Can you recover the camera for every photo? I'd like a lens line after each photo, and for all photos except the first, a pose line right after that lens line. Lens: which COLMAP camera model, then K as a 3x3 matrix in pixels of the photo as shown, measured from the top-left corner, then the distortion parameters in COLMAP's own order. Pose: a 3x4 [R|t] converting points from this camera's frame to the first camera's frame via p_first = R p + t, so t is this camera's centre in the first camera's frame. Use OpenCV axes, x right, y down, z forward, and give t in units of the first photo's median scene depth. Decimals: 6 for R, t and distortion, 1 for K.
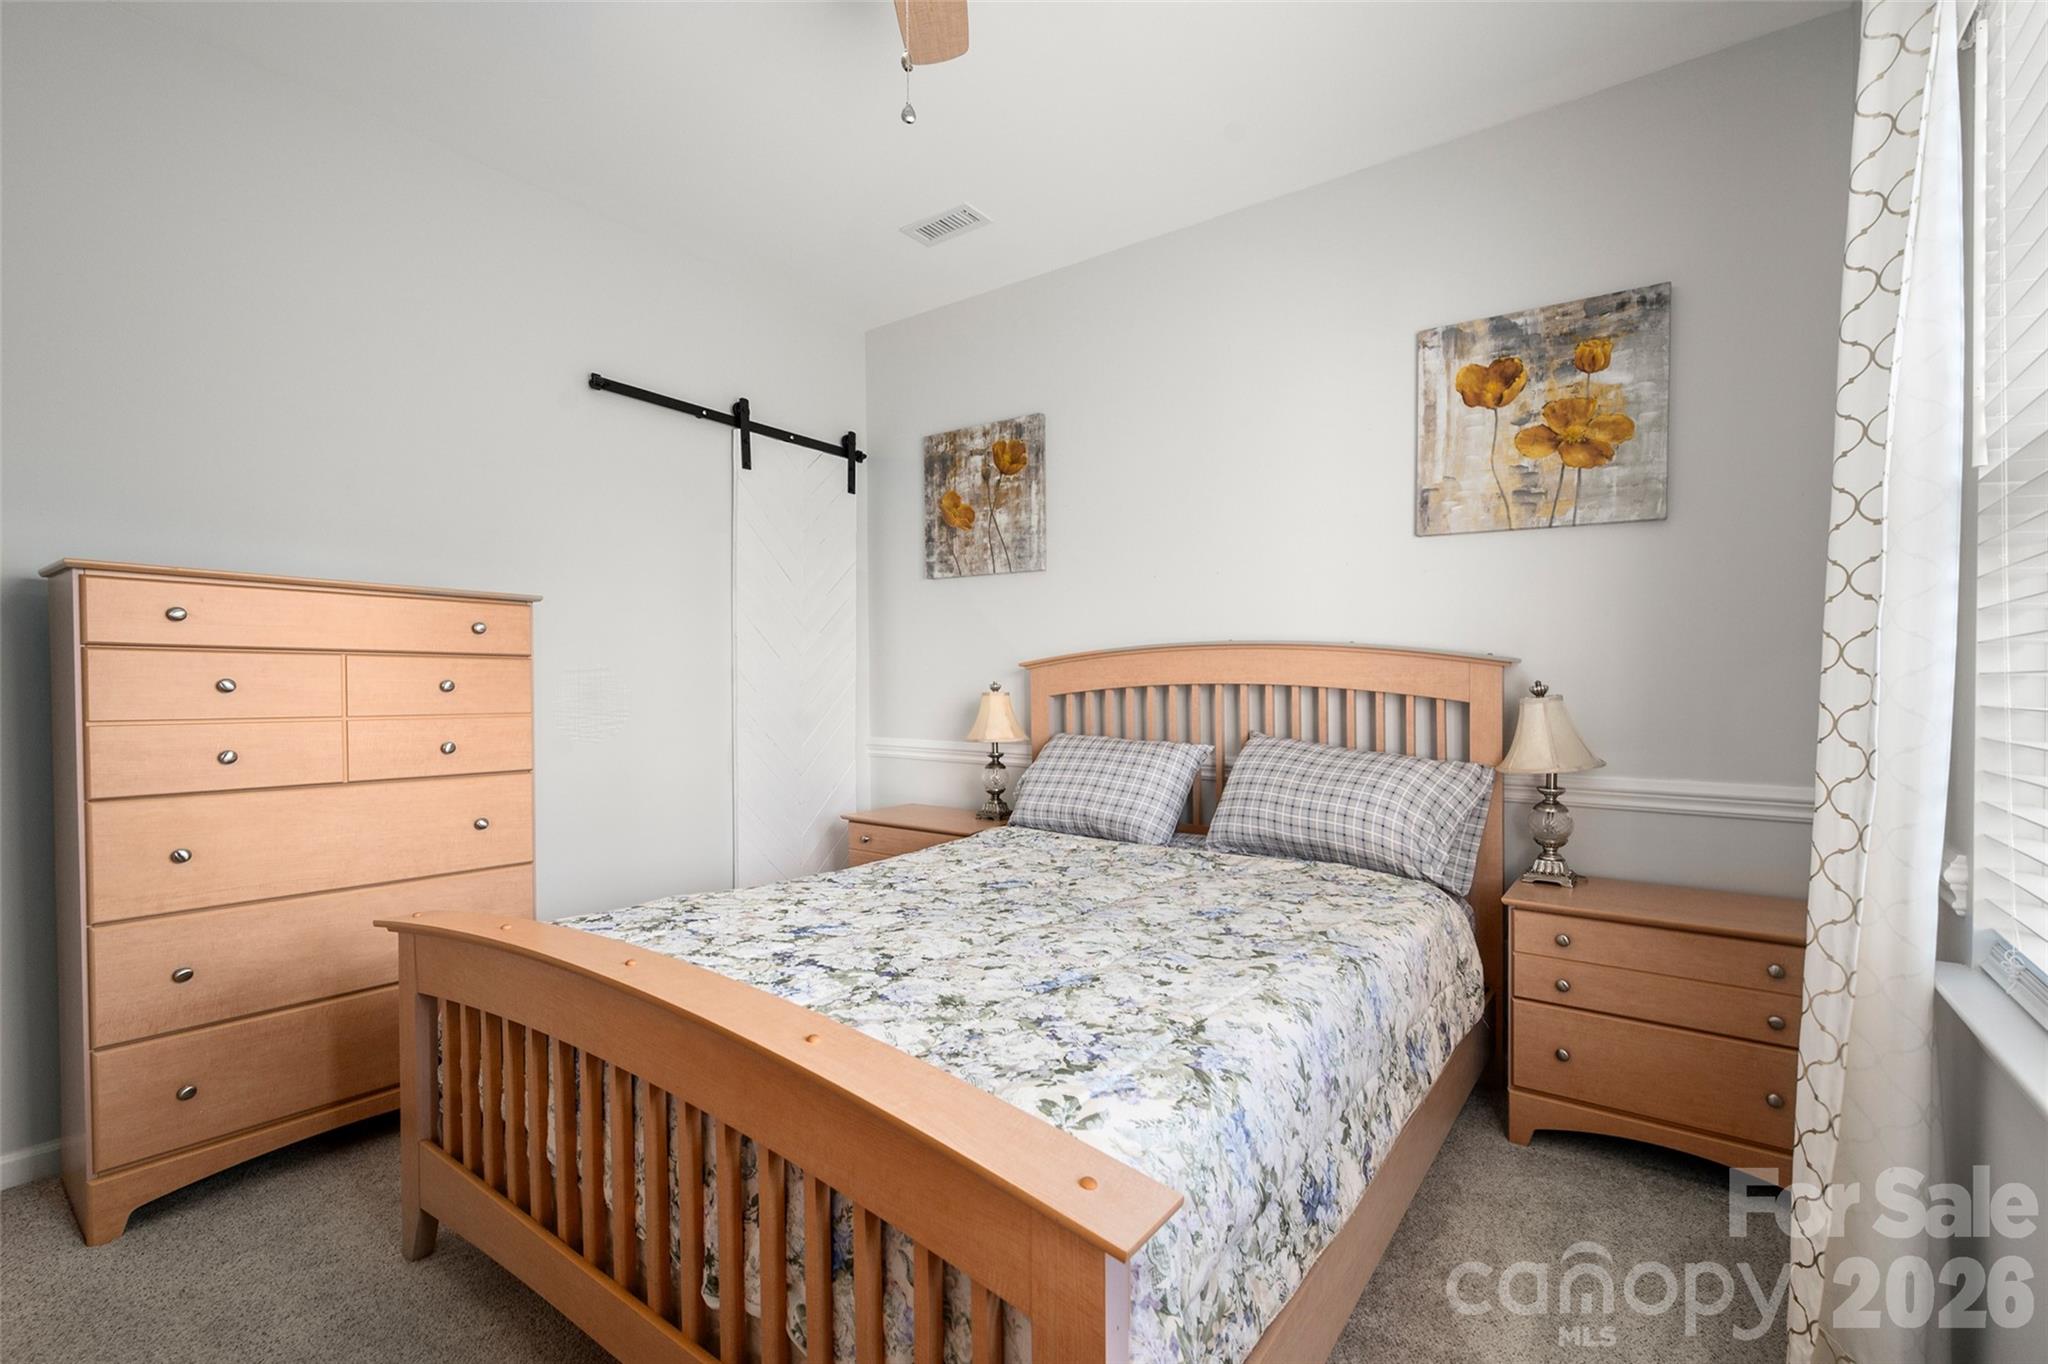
lens RADIAL K [[898.0, 0, 1016.1], [0, 898.0, 704.1], [0, 0, 1]] dist [-0.000276, 0.000070]
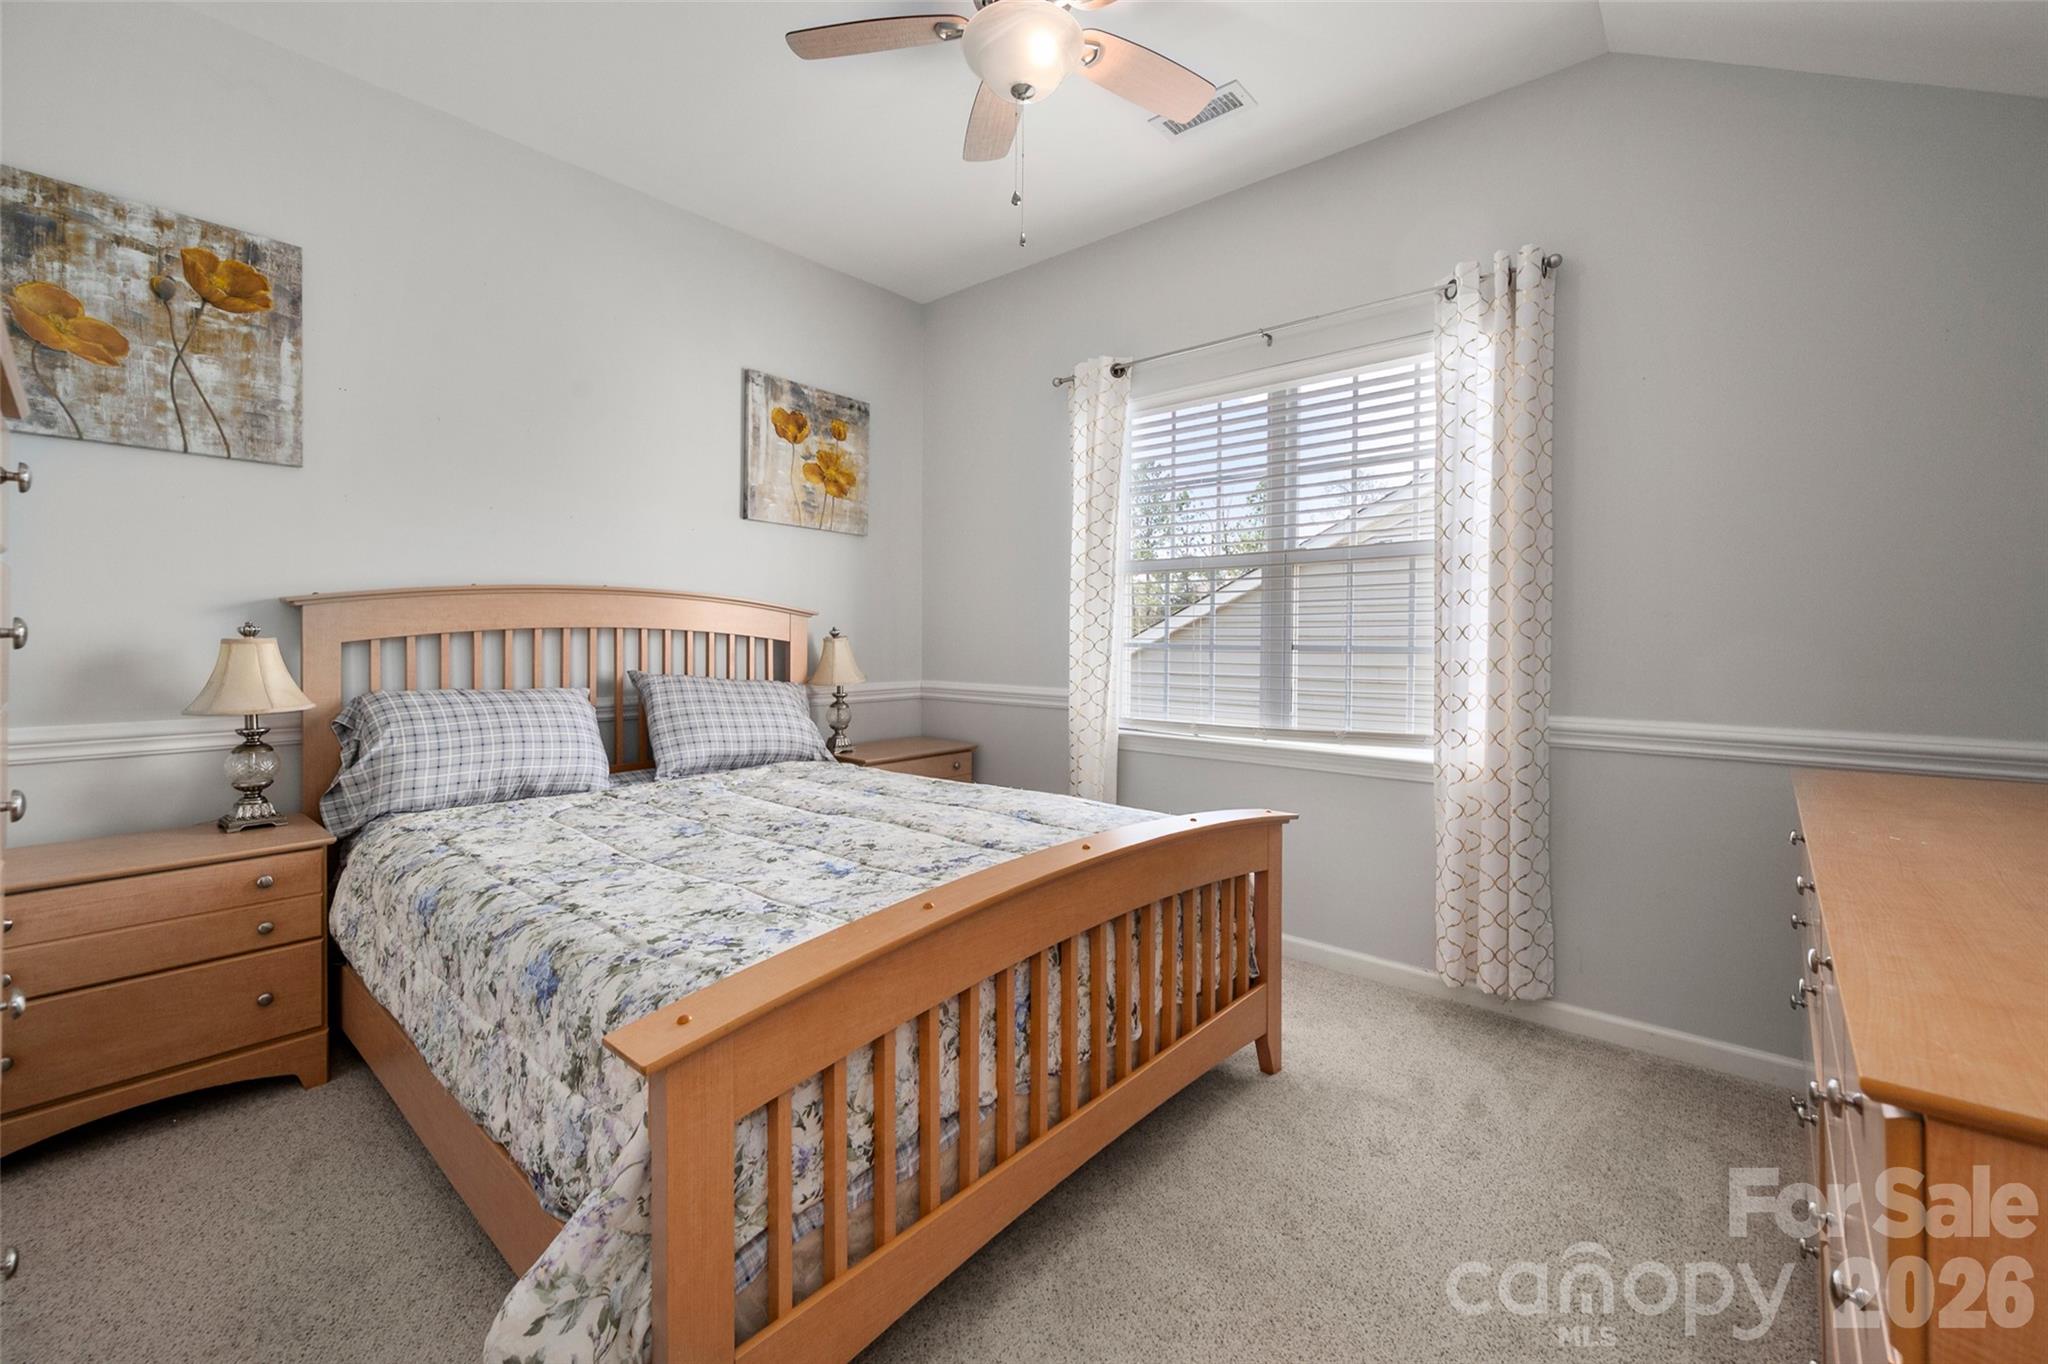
lens RADIAL K [[847.3, 0, 1056.0], [0, 847.3, 642.6], [0, 0, 1]] dist [0.000284, -0.000070]
pose [[0.043528, -0.014948, 0.998940, -0.825058], [0.015252, 0.999781, 0.014296, -0.012862], [-0.998936, 0.014614, 0.043747, 0.492536]]
